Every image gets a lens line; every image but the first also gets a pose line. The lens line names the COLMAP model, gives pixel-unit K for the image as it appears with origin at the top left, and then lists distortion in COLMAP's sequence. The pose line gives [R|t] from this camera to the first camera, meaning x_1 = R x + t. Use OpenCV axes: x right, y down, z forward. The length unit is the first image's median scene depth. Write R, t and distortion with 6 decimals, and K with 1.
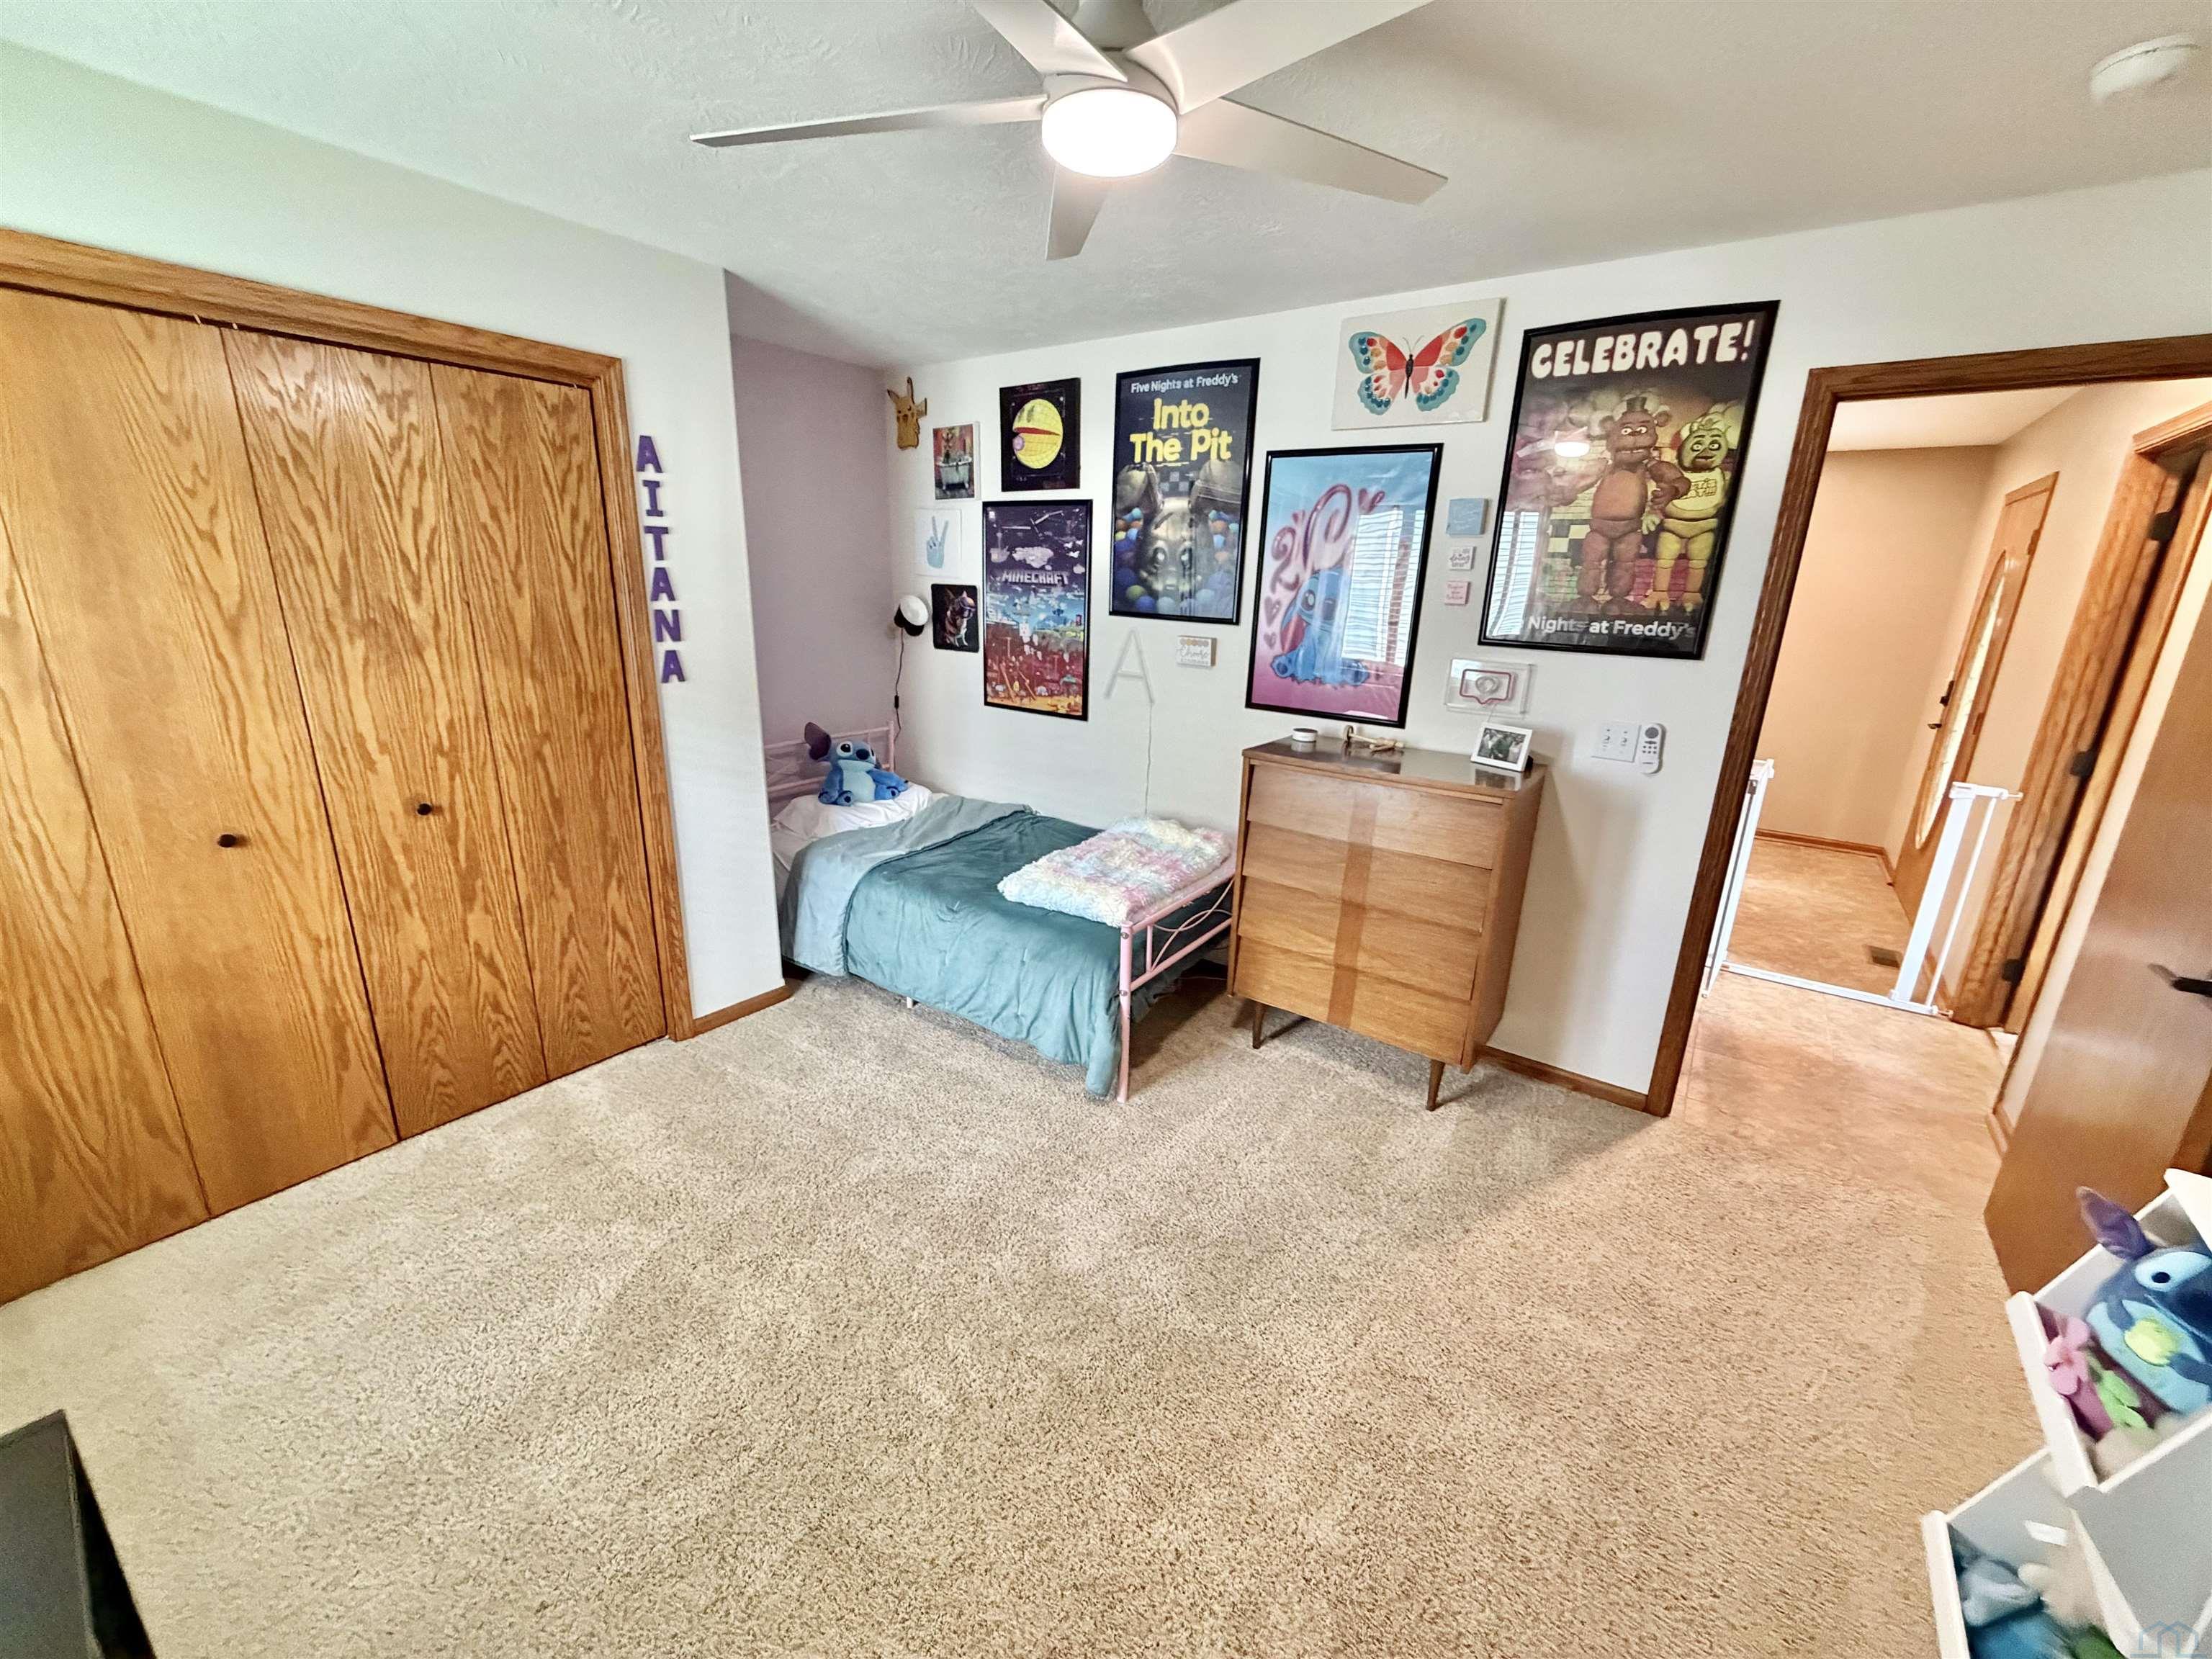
lens RADIAL K [[880.4, 0, 1098.9], [0, 880.4, 824.2], [0, 0, 1]] dist [0.003867, 0.000341]
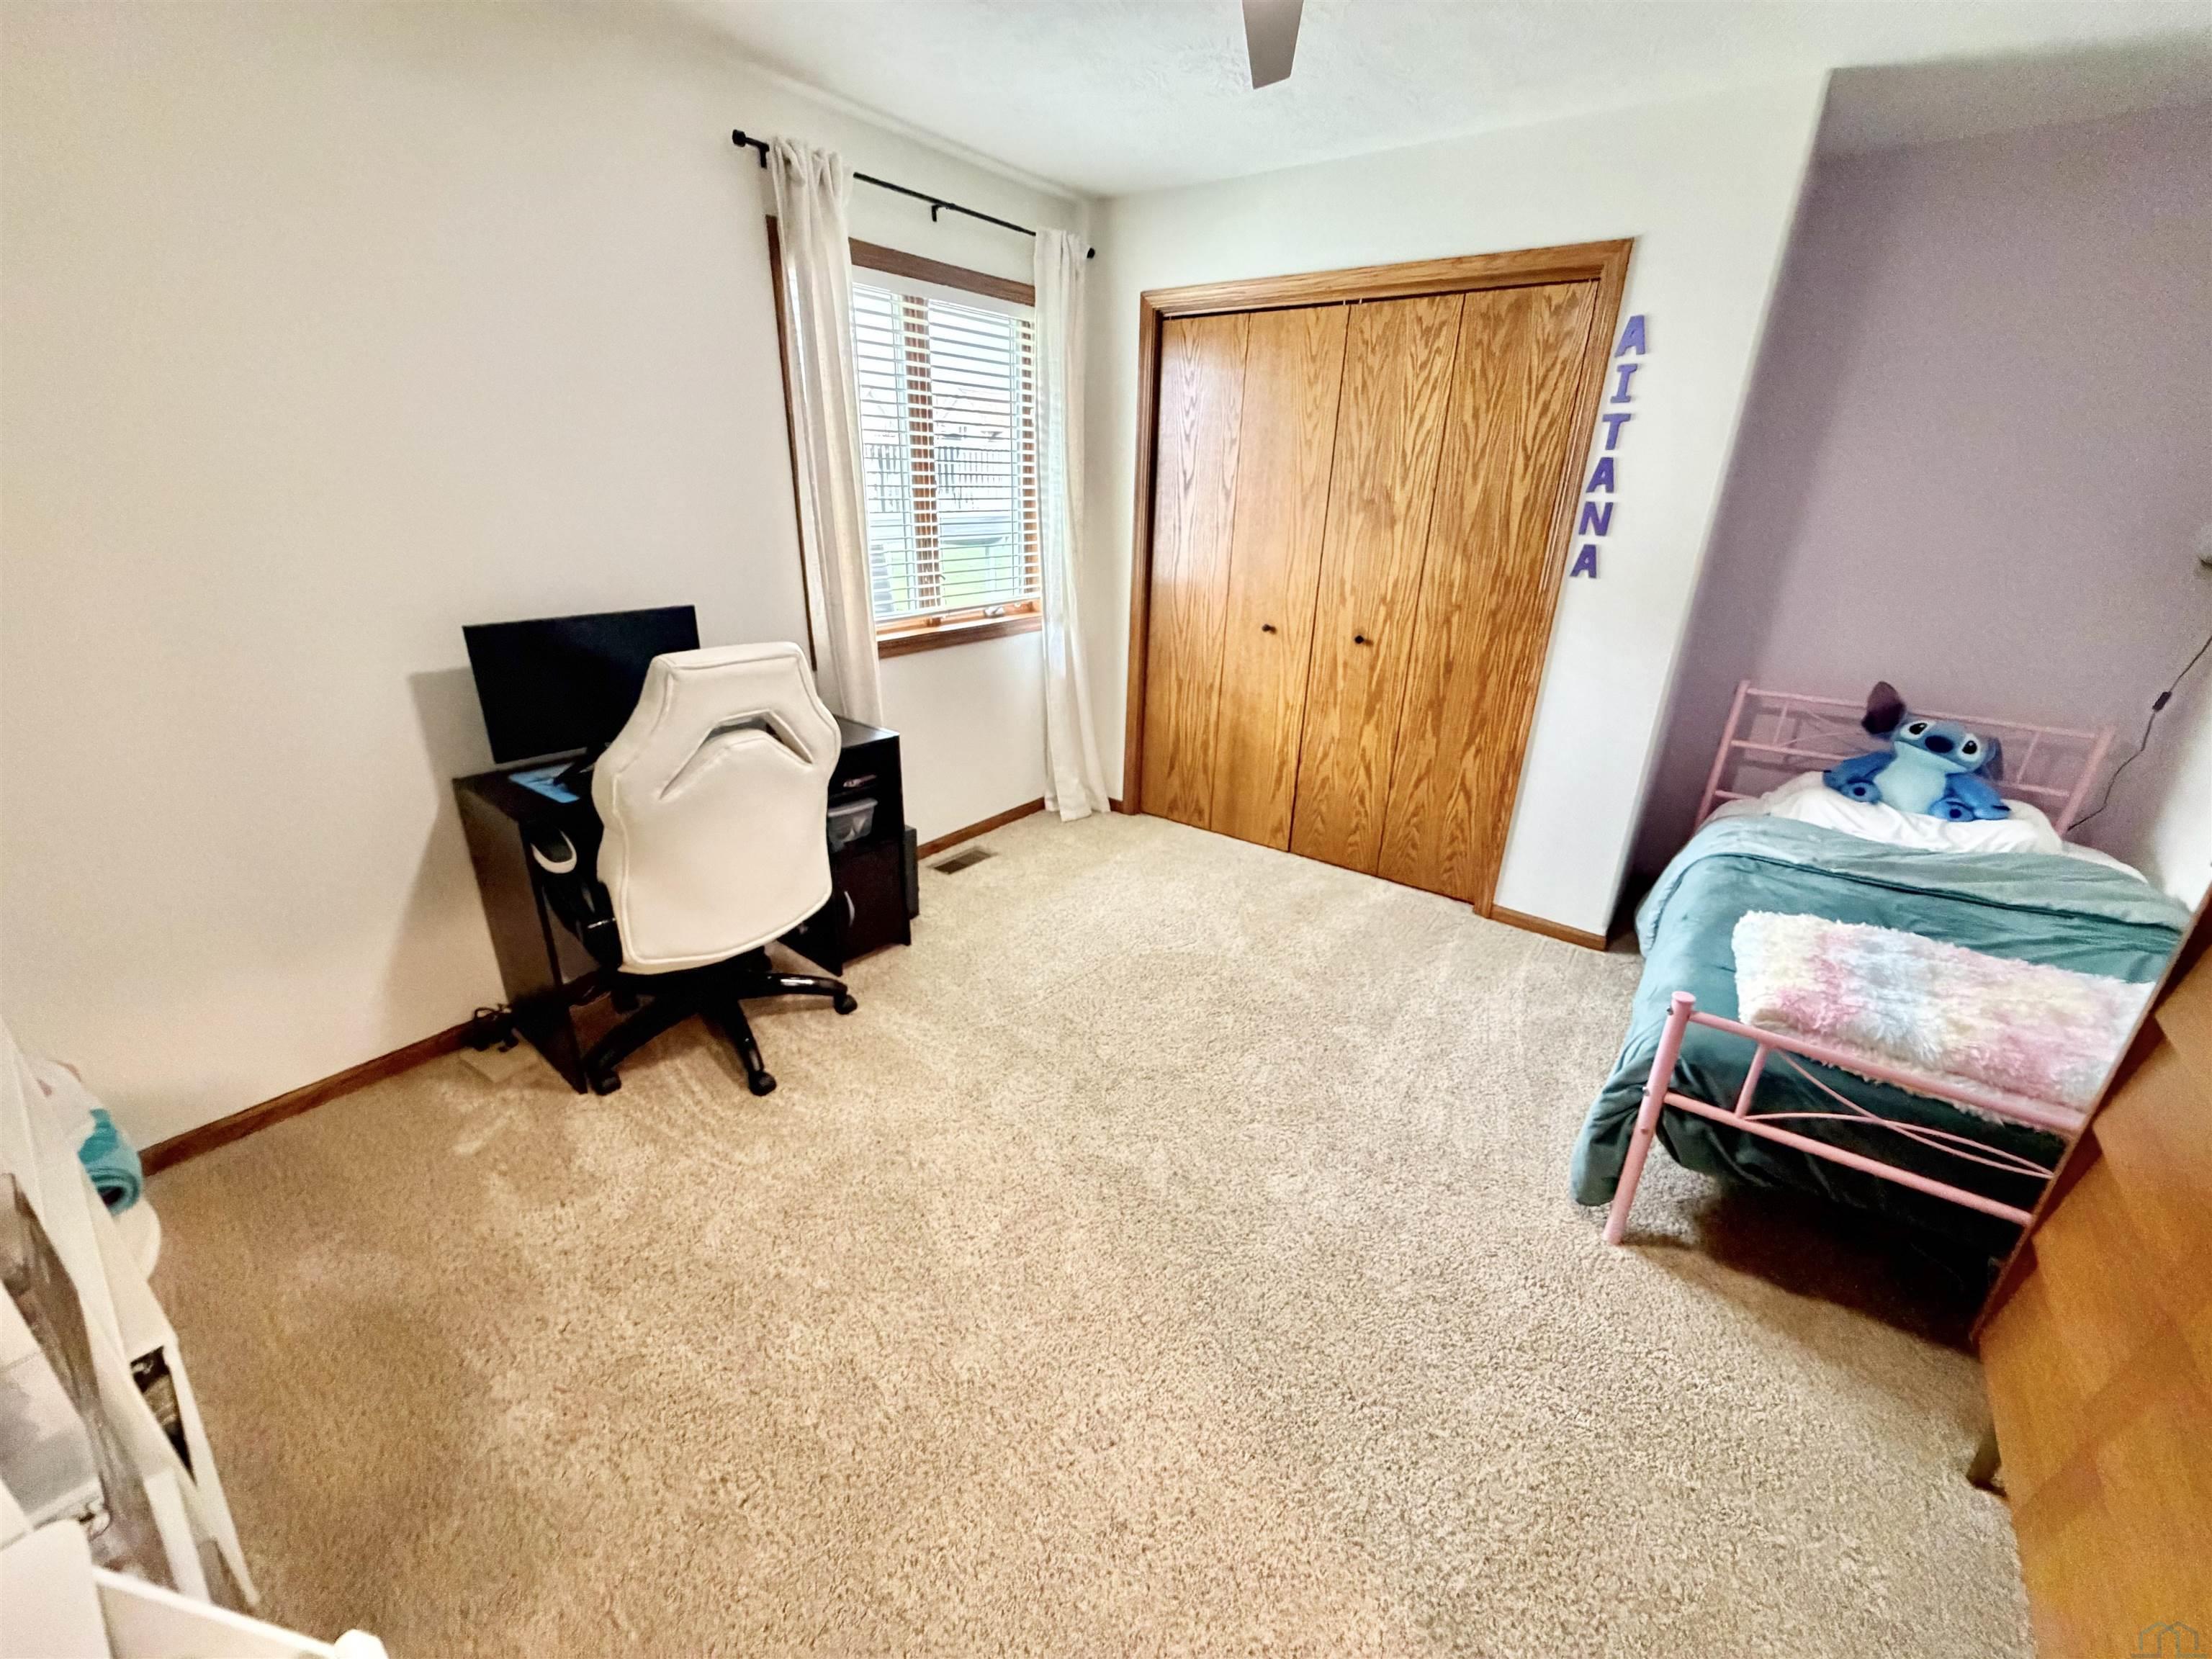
lens RADIAL K [[880.4, 0, 1101.9], [0, 880.4, 821.5], [0, 0, 1]] dist [0.003867, 0.000341]
pose [[-0.010067, 0.338237, -0.941007, 0.605177], [-0.298408, 0.897158, 0.325668, -0.084295], [0.954385, 0.284082, 0.091901, 0.517859]]
